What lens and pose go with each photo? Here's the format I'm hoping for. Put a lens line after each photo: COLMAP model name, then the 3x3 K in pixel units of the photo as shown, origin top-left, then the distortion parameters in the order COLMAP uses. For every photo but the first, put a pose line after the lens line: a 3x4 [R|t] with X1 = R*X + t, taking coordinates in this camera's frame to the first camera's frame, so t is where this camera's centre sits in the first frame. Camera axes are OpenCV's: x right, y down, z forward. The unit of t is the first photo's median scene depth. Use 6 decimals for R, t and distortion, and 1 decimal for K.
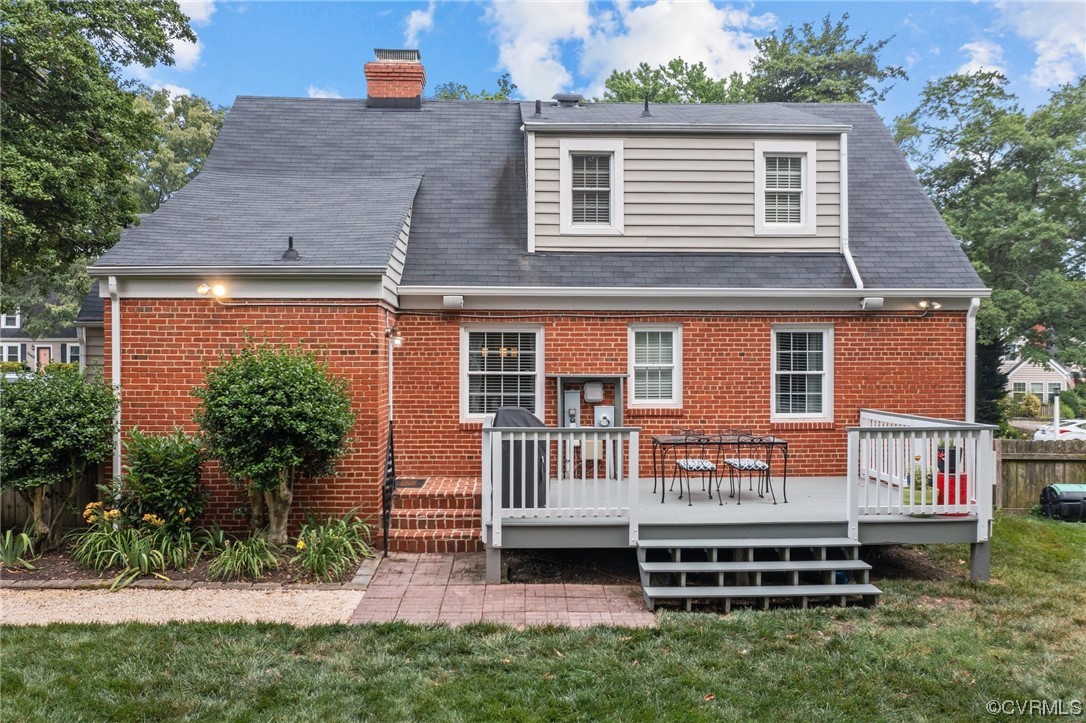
lens RADIAL K [[854.5, 0, 543.4], [0, 854.5, 360.2], [0, 0, 1]] dist [-0.016704, -0.005851]
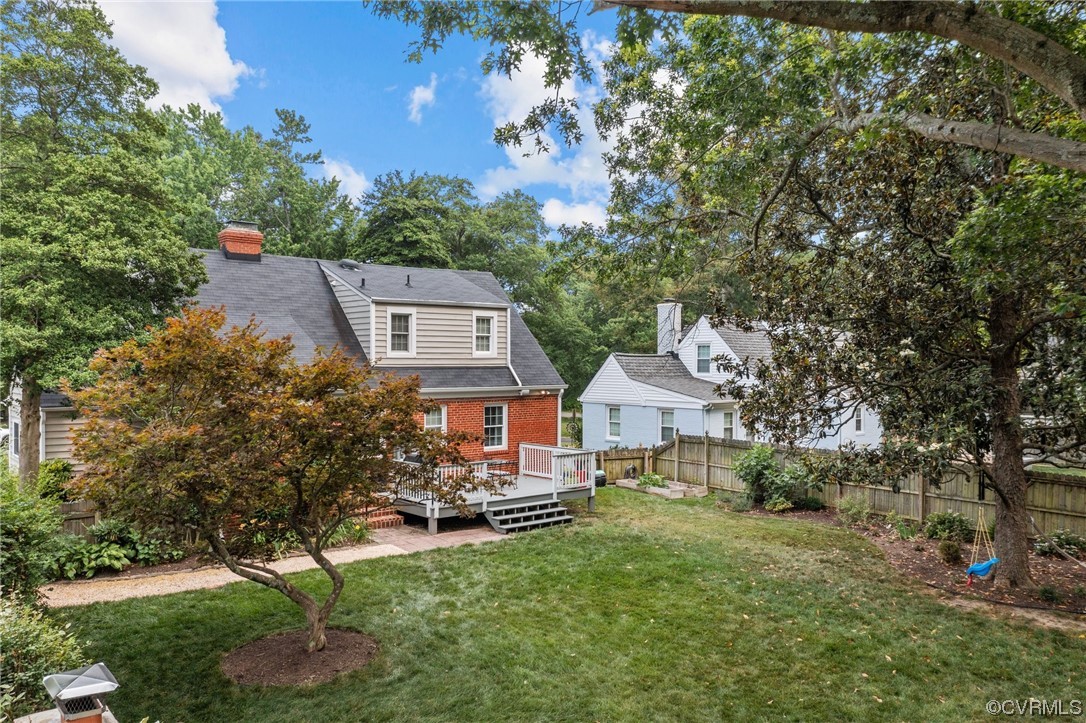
lens RADIAL K [[854.5, 0, 543.1], [0, 854.5, 361.1], [0, 0, 1]] dist [-0.016704, -0.005851]
pose [[0.783609, 0.002732, 0.621248, -0.883962], [-0.004143, 0.999991, 0.000827, -0.144456], [-0.621240, -0.003222, 0.783613, -0.684344]]
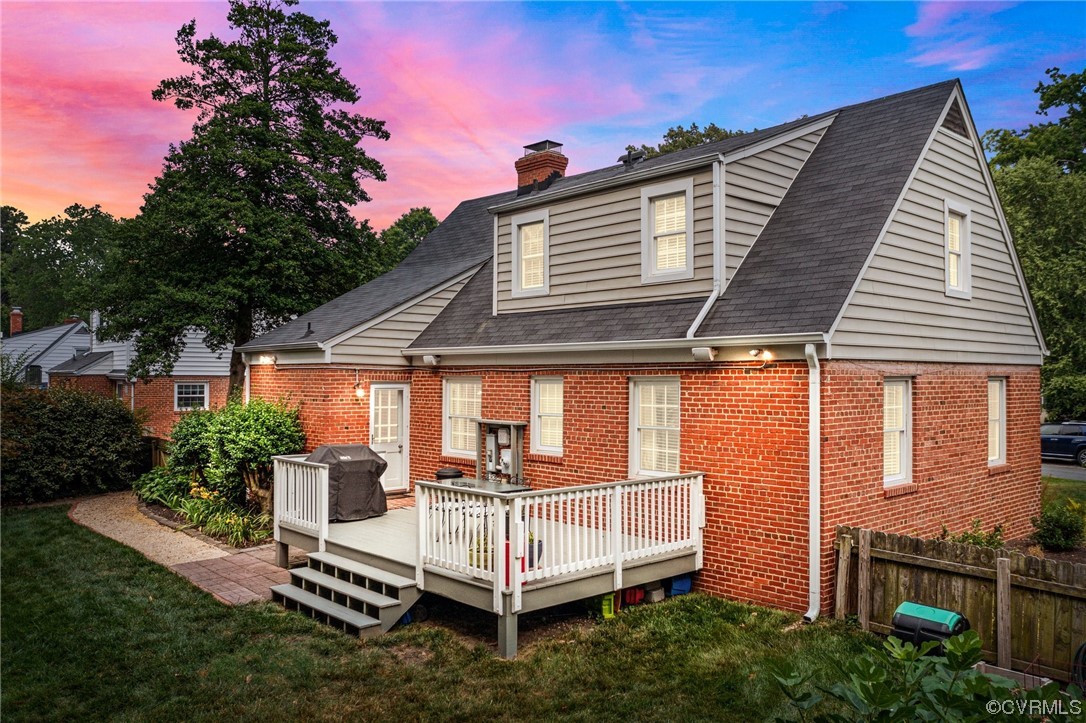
lens RADIAL K [[854.5, 0, 547.7], [0, 854.5, 363.6], [0, 0, 1]] dist [-0.016704, -0.005851]
pose [[0.638571, -0.010456, -0.769491, 0.952075], [-0.005639, 0.999817, -0.018265, -0.038907], [0.769542, 0.016003, 0.638396, 0.304797]]
